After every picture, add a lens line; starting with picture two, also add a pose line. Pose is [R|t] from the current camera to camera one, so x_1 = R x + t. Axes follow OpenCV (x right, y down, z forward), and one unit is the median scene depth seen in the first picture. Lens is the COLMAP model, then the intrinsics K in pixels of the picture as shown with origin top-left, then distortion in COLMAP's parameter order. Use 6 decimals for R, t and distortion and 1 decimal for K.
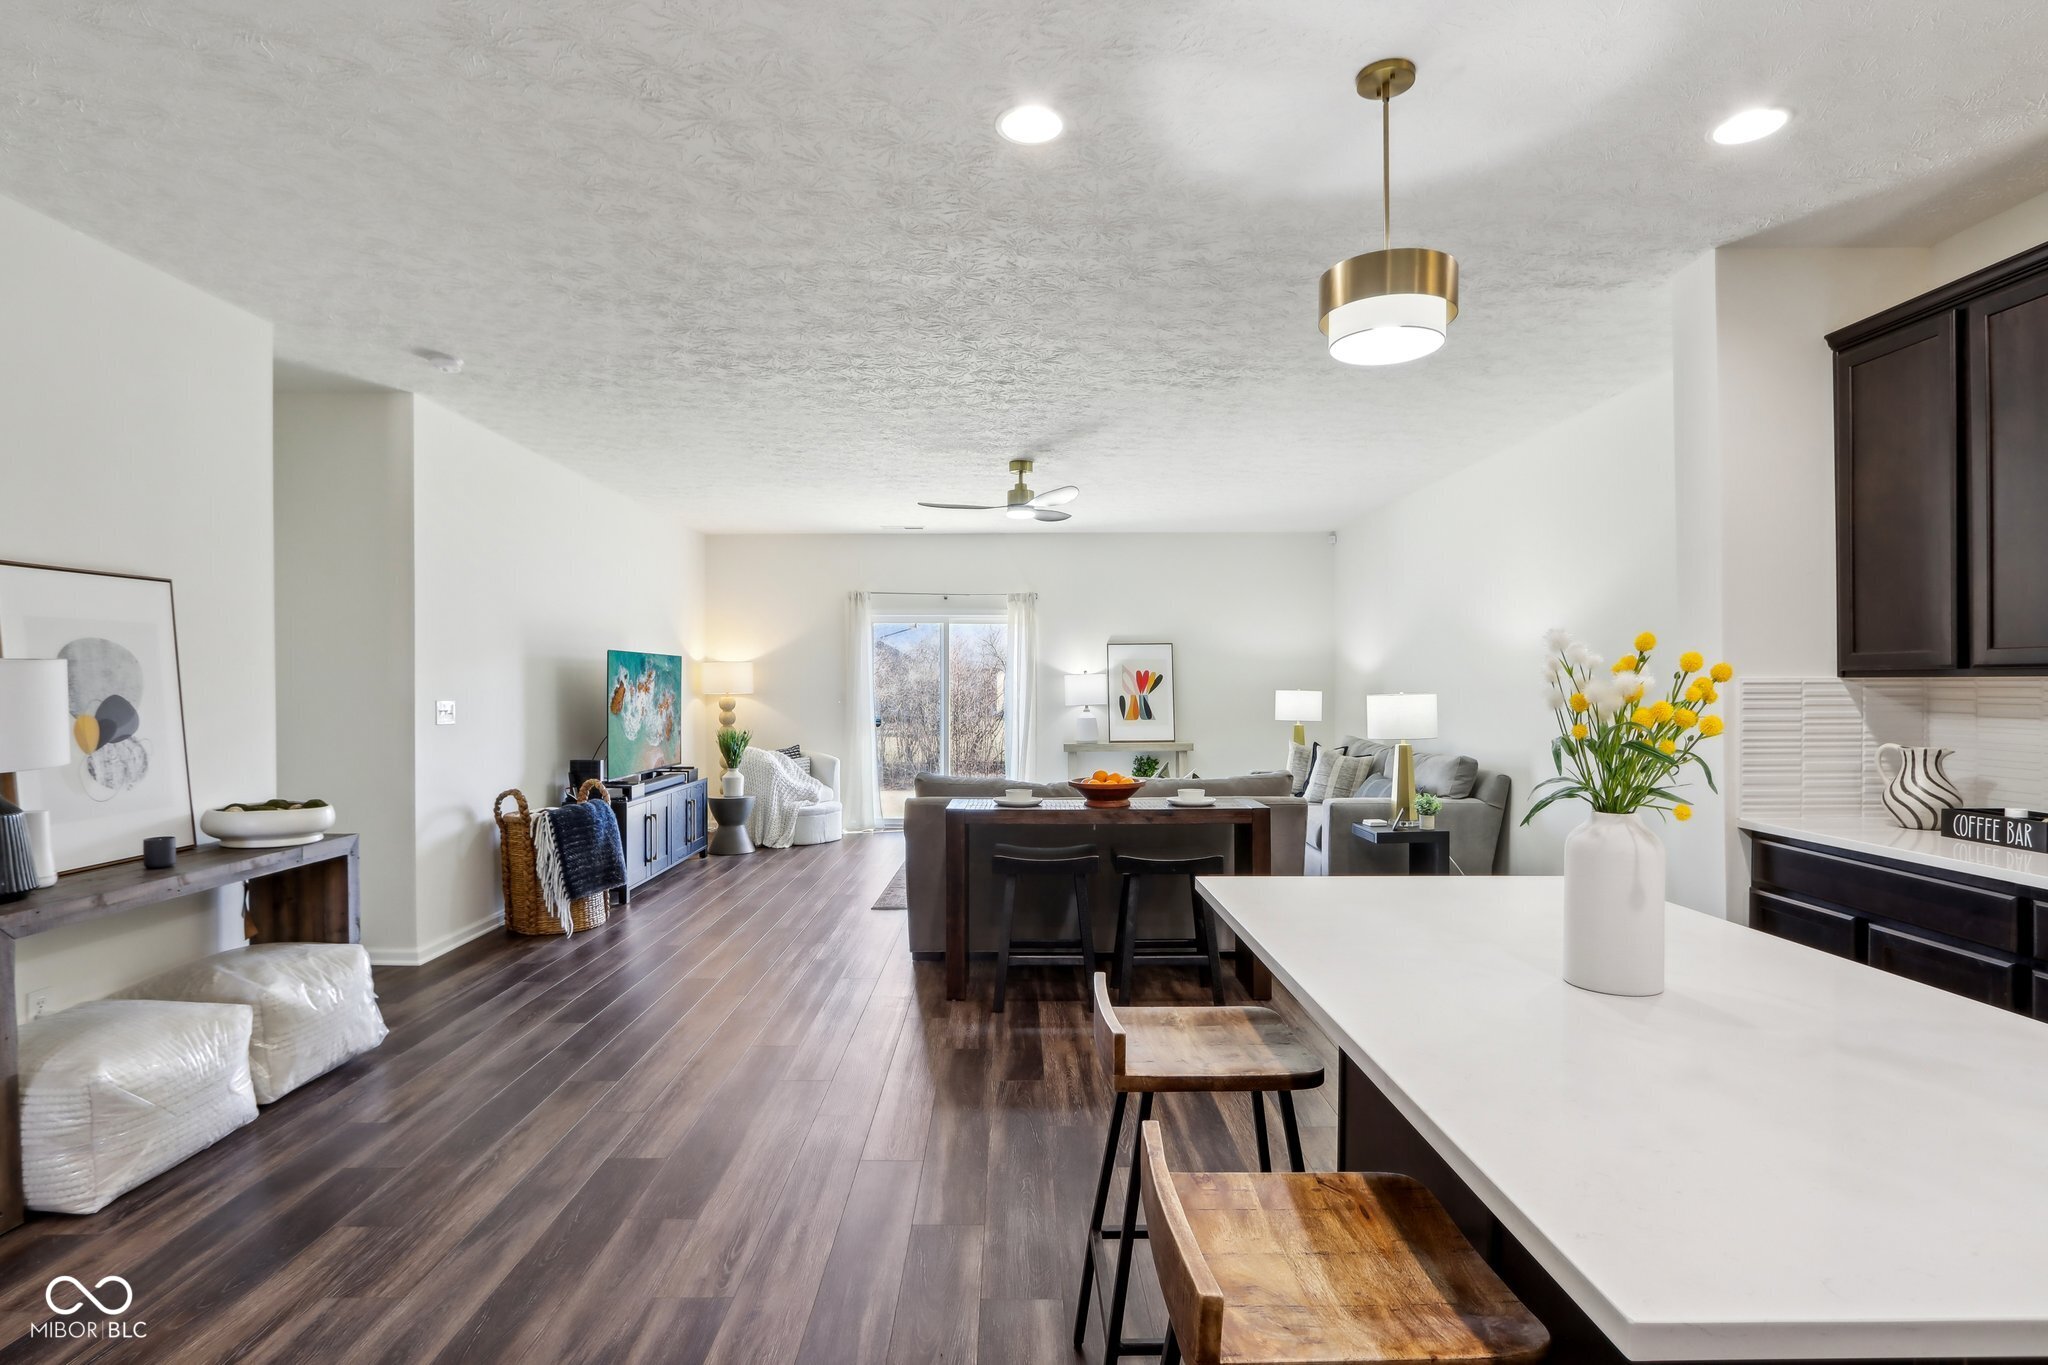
lens RADIAL K [[1019.4, 0, 1013.3], [0, 1019.4, 696.4], [0, 0, 1]] dist [-0.023346, 0.002012]
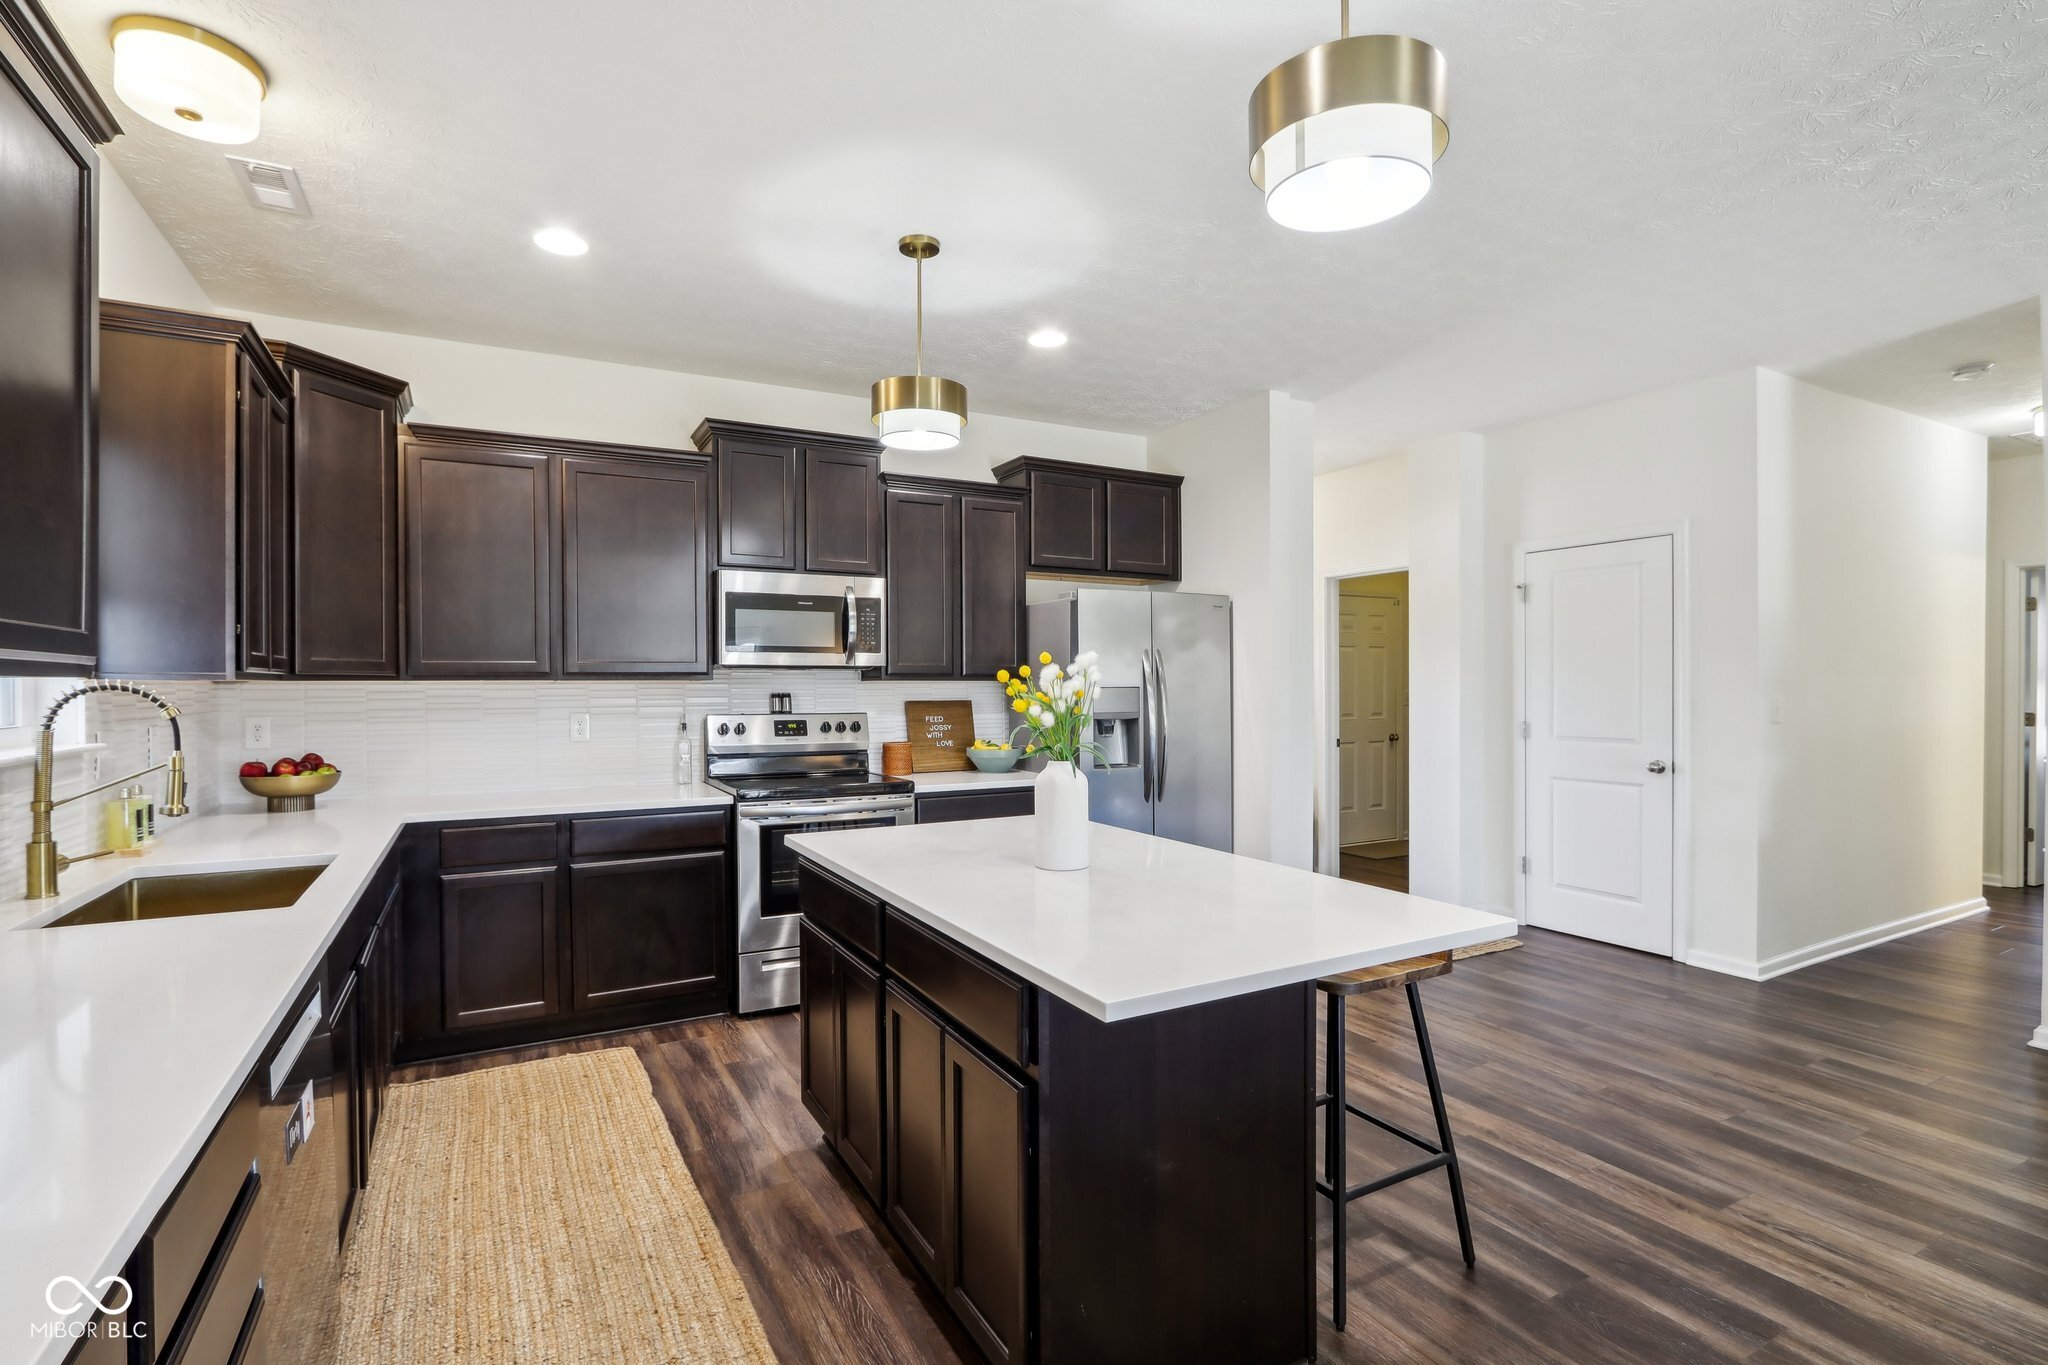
lens RADIAL K [[969.7, 0, 1013.3], [0, 969.7, 694.2], [0, 0, 1]] dist [-0.023515, 0.005064]
pose [[-0.878569, 0.011267, -0.477483, 0.285384], [0.001301, 0.999774, 0.021197, -0.005631], [0.477614, 0.018002, -0.878385, 0.475107]]
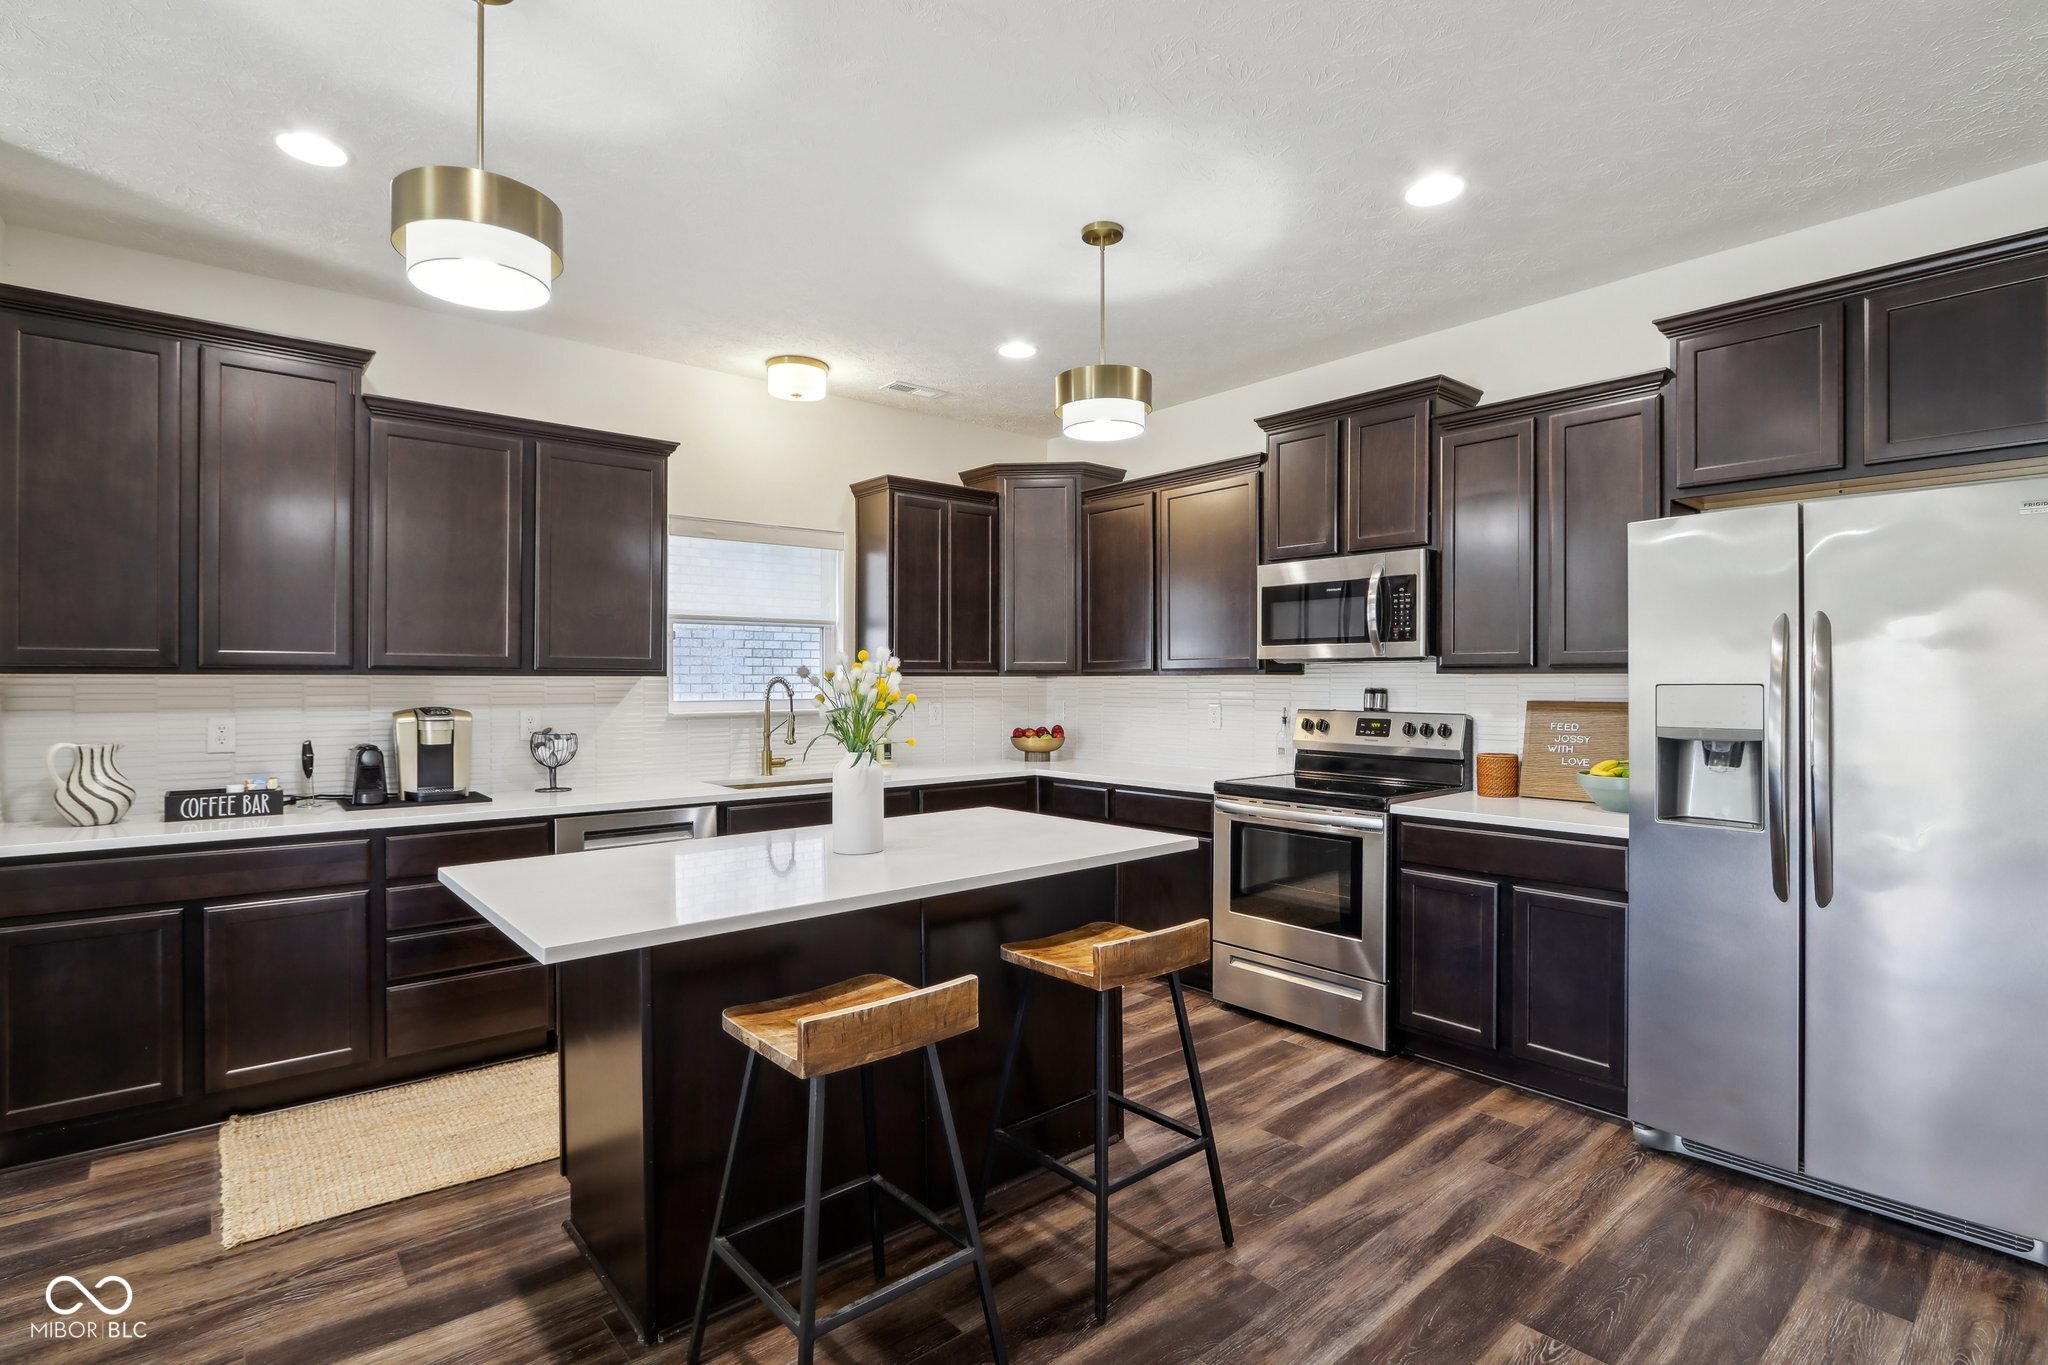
lens RADIAL K [[969.7, 0, 1014.2], [0, 969.7, 683.7], [0, 0, 1]] dist [-0.023515, 0.005064]
pose [[-0.646608, 0.001945, 0.762820, -0.175225], [0.011199, 0.999913, 0.006943, -0.002428], [-0.762740, 0.013032, -0.646574, 0.380143]]
